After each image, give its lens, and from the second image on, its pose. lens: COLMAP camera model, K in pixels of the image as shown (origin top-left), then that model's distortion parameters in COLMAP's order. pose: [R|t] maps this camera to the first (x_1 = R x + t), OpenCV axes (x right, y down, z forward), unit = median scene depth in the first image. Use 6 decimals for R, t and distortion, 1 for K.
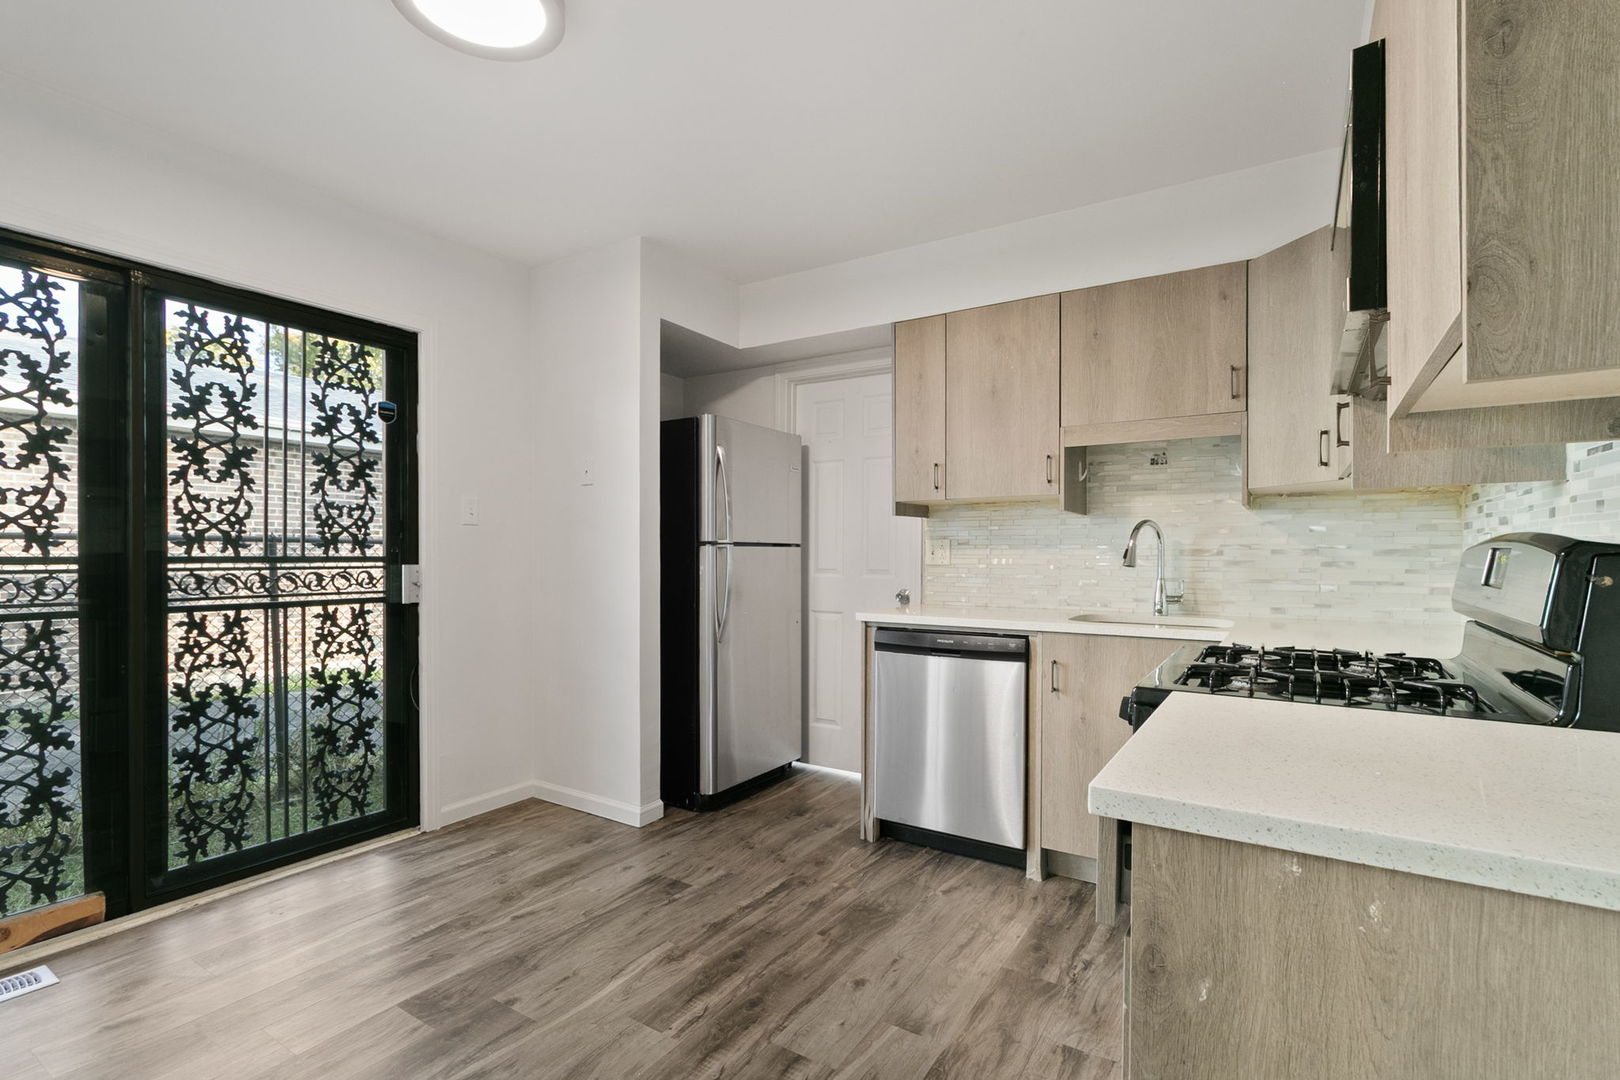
lens RADIAL K [[760.3, 0, 802.2], [0, 760.3, 562.4], [0, 0, 1]] dist [-0.000225, 0.000026]
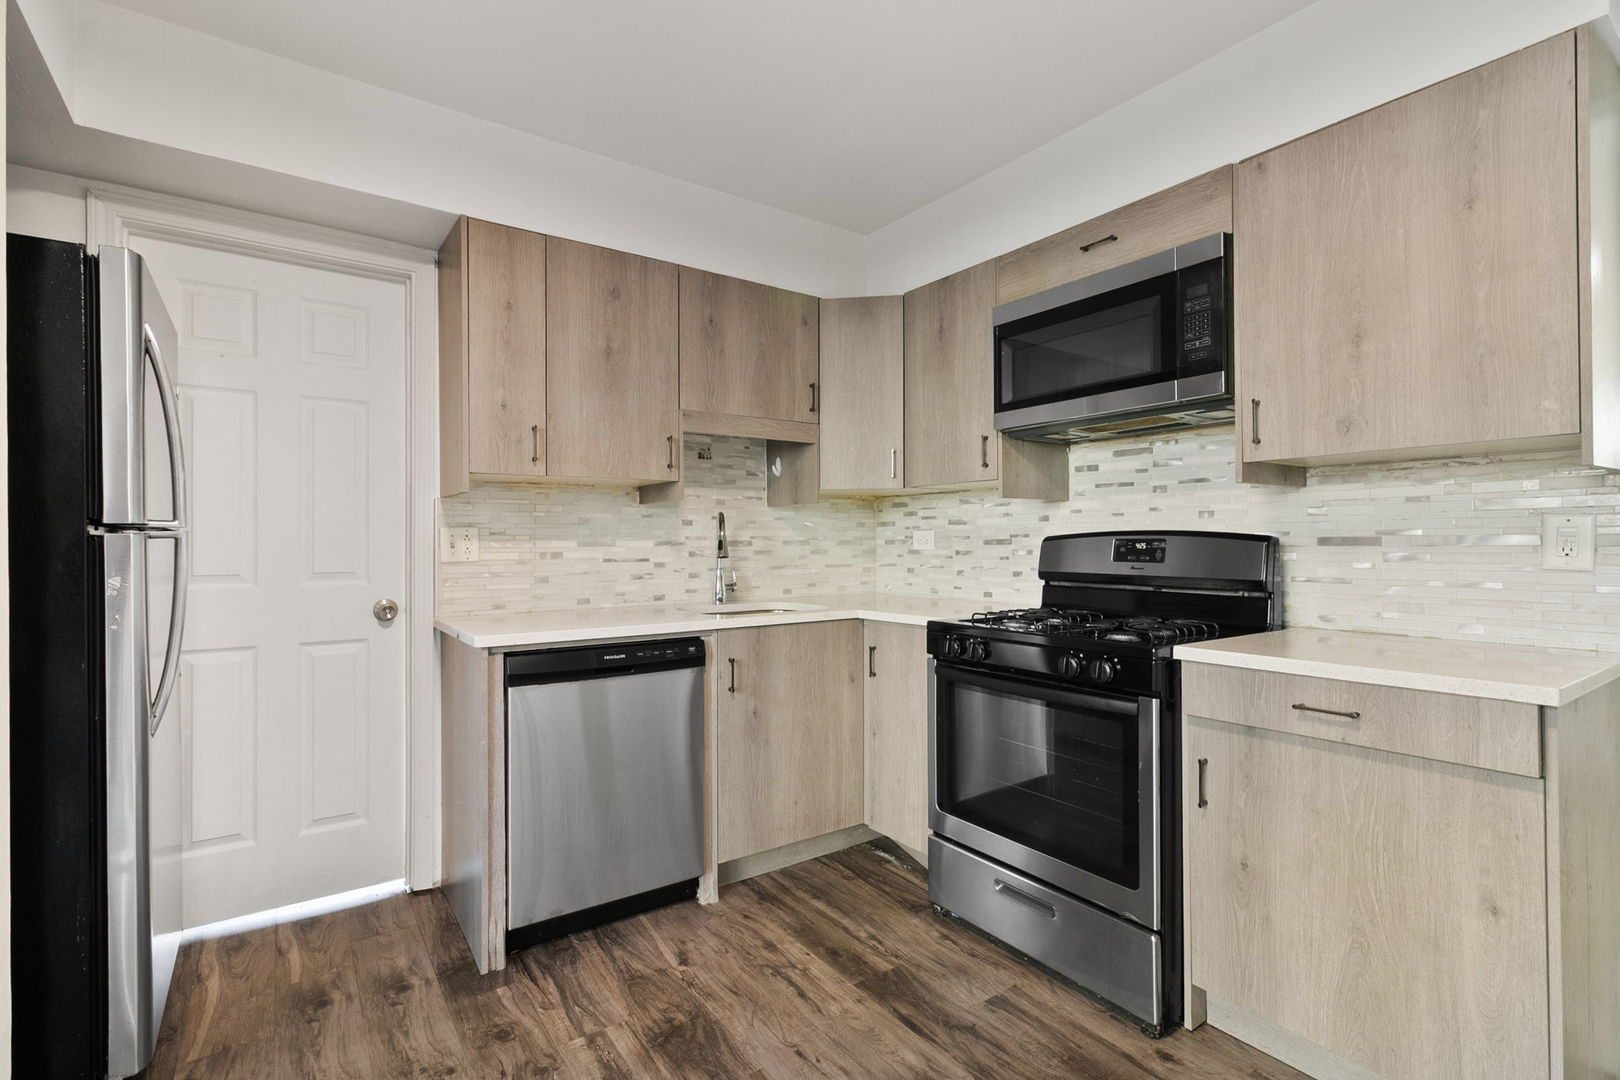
lens RADIAL K [[751.6, 0, 813.3], [0, 751.6, 543.7], [0, 0, 1]] dist [0.001238, 0.000258]
pose [[0.371402, -0.004425, 0.928462, -0.463912], [0.016604, 0.999860, -0.001877, -0.009276], [-0.928324, 0.016114, 0.371424, 0.520957]]
